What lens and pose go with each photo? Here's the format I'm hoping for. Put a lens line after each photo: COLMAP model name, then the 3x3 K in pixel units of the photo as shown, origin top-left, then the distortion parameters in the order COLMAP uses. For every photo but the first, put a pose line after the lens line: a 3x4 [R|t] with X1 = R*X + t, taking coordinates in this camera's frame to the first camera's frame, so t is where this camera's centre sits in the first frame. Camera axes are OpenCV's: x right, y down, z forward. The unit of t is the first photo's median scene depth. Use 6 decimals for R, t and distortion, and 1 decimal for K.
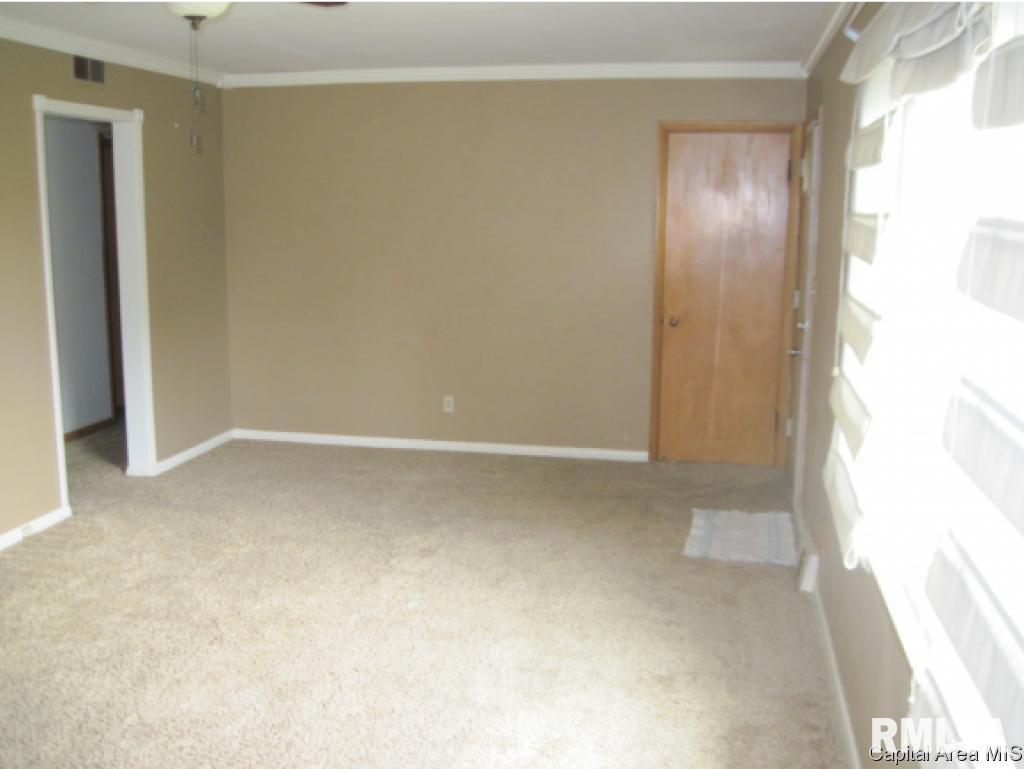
lens RADIAL K [[1084.2, 0, 512.7], [0, 1084.2, 382.7], [0, 0, 1]] dist [-0.108611, 0.000000]
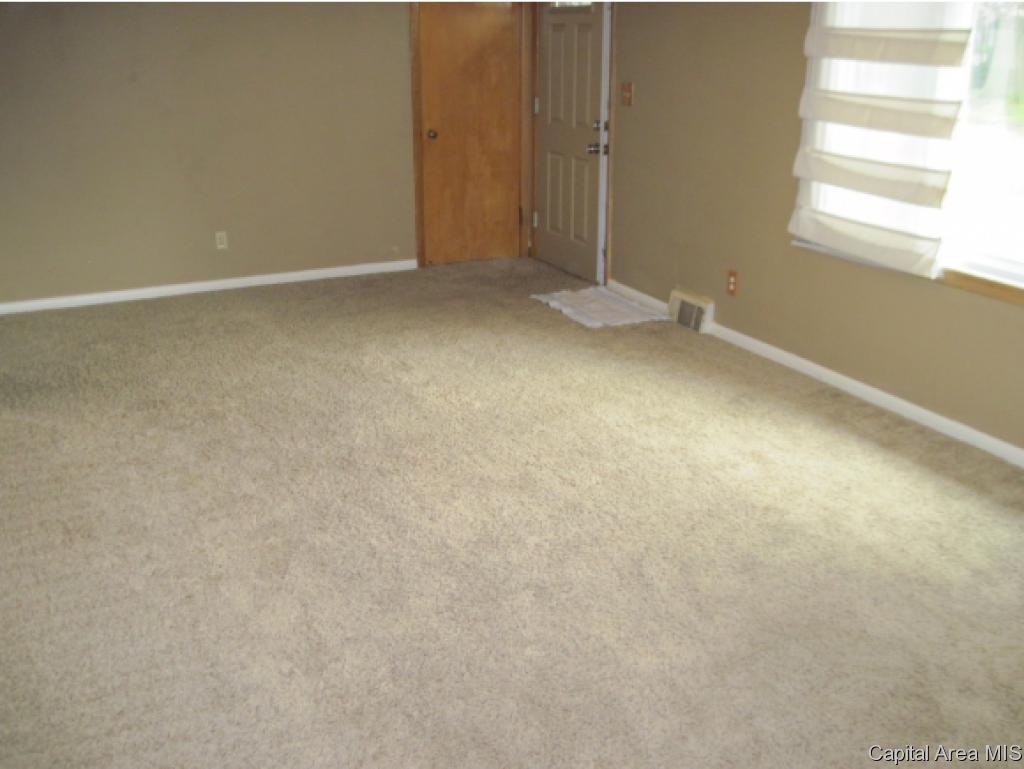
lens RADIAL K [[1084.2, 0, 514.7], [0, 1084.2, 388.0], [0, 0, 1]] dist [-0.108611, 0.000000]
pose [[0.792407, -0.204993, 0.574516, -0.599976], [0.109726, 0.974380, 0.196327, -0.015865], [-0.600042, -0.092532, 0.794599, 0.106377]]
